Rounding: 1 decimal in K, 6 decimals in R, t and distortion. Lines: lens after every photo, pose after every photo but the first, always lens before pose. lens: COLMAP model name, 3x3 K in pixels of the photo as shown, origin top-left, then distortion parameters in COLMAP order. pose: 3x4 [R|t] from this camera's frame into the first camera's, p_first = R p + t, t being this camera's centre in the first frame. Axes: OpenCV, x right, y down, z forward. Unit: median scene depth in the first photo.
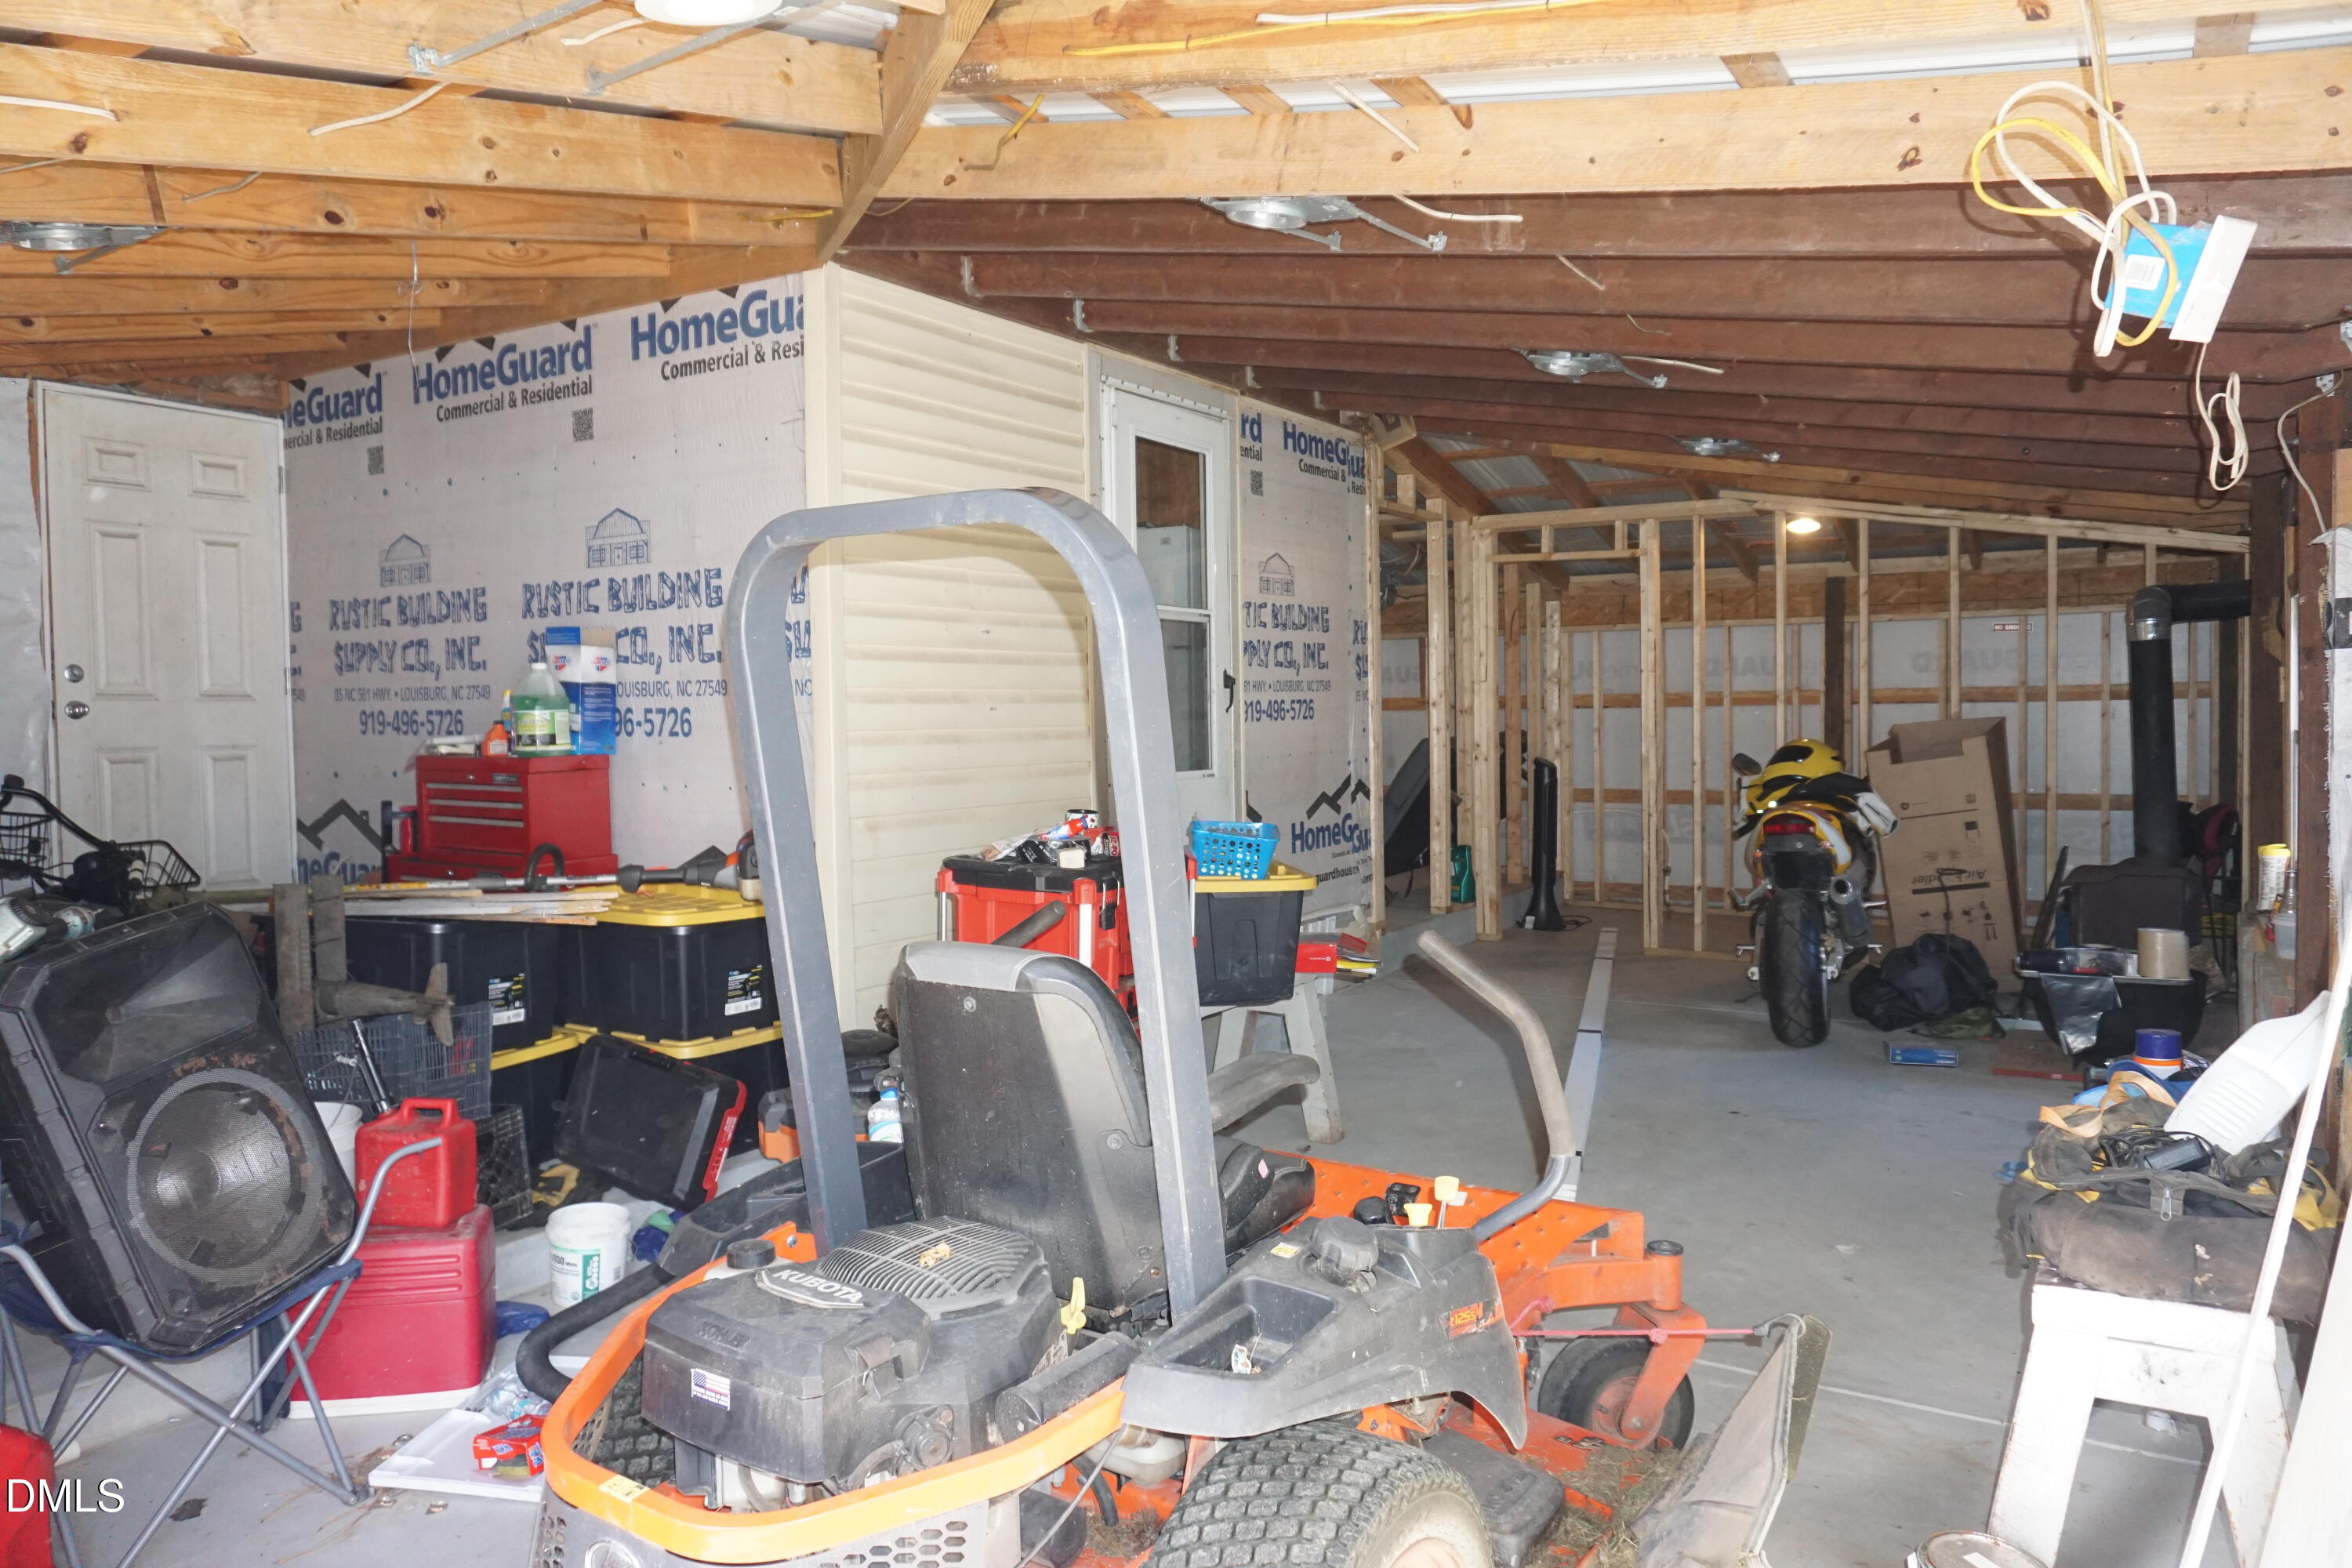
lens RADIAL K [[1568.7, 0, 1176.0], [0, 1568.7, 784.0], [0, 0, 1]] dist [-0.049103, 0.034136]
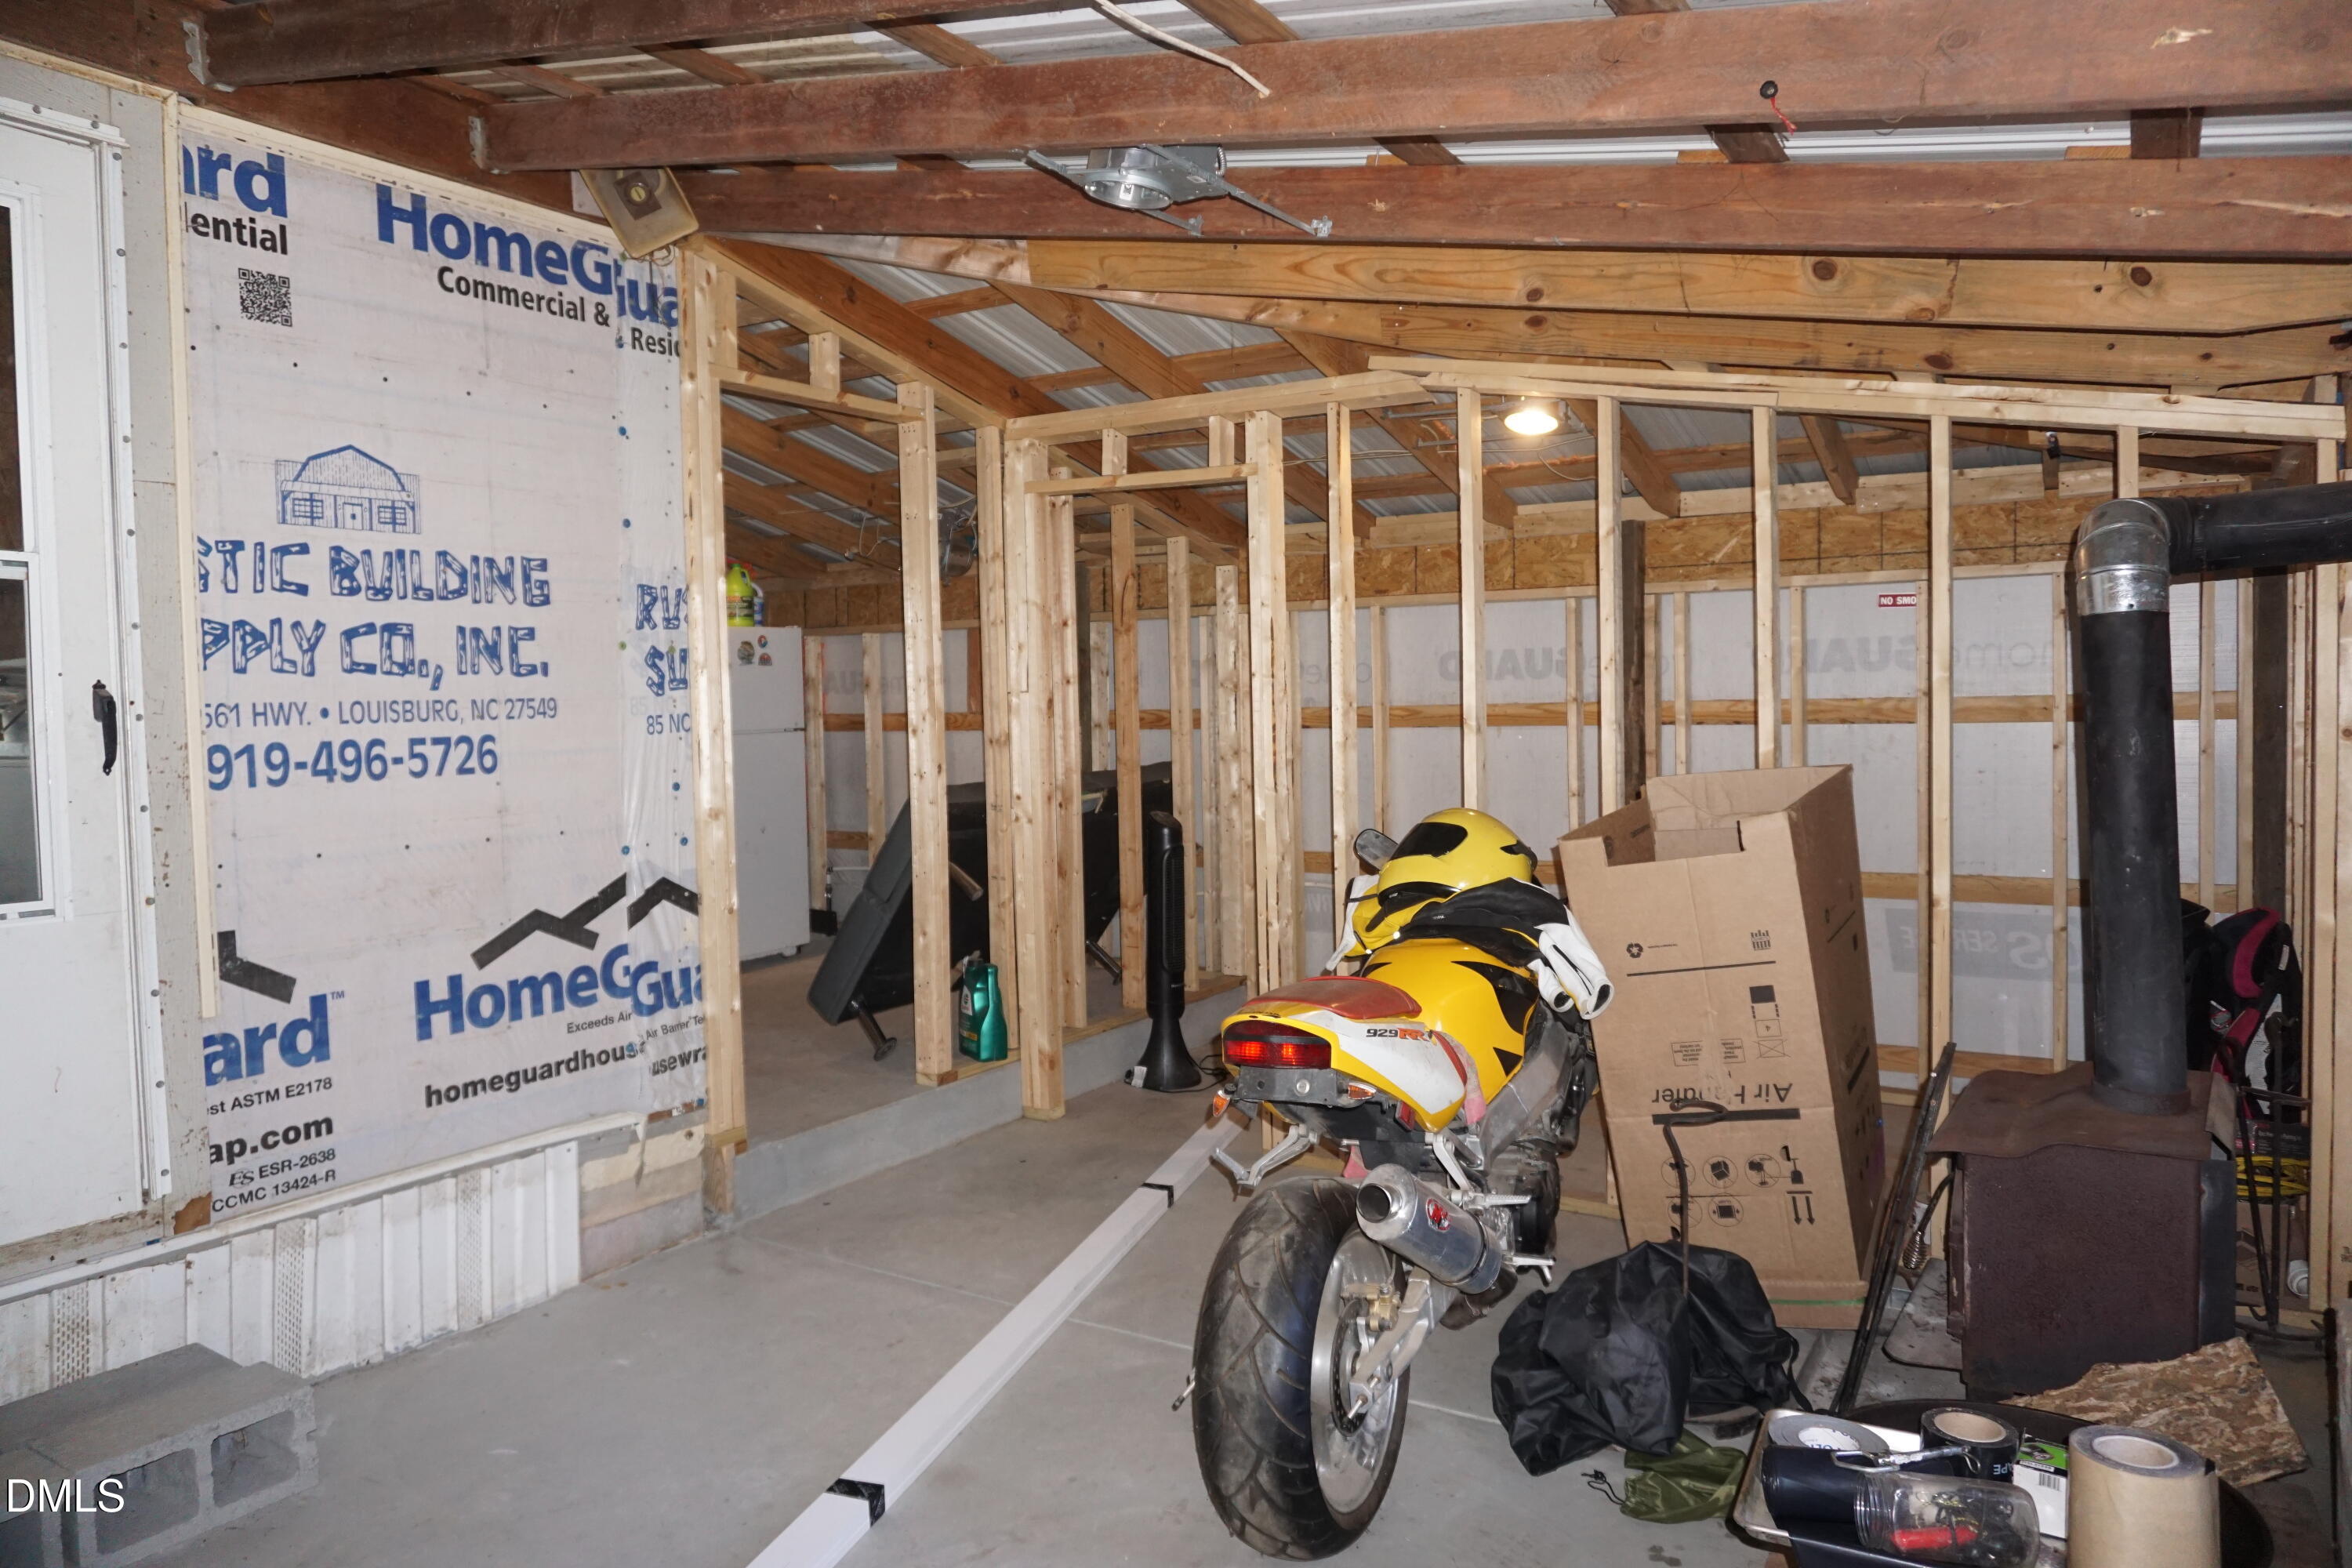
lens RADIAL K [[1568.7, 0, 1176.0], [0, 1568.7, 784.0], [0, 0, 1]] dist [-0.049103, 0.034136]
pose [[0.999997, -0.002331, -0.000135, 0.294633], [0.002331, 0.999997, 0.001030, -0.035736], [0.000133, -0.001030, 0.999999, 0.457046]]
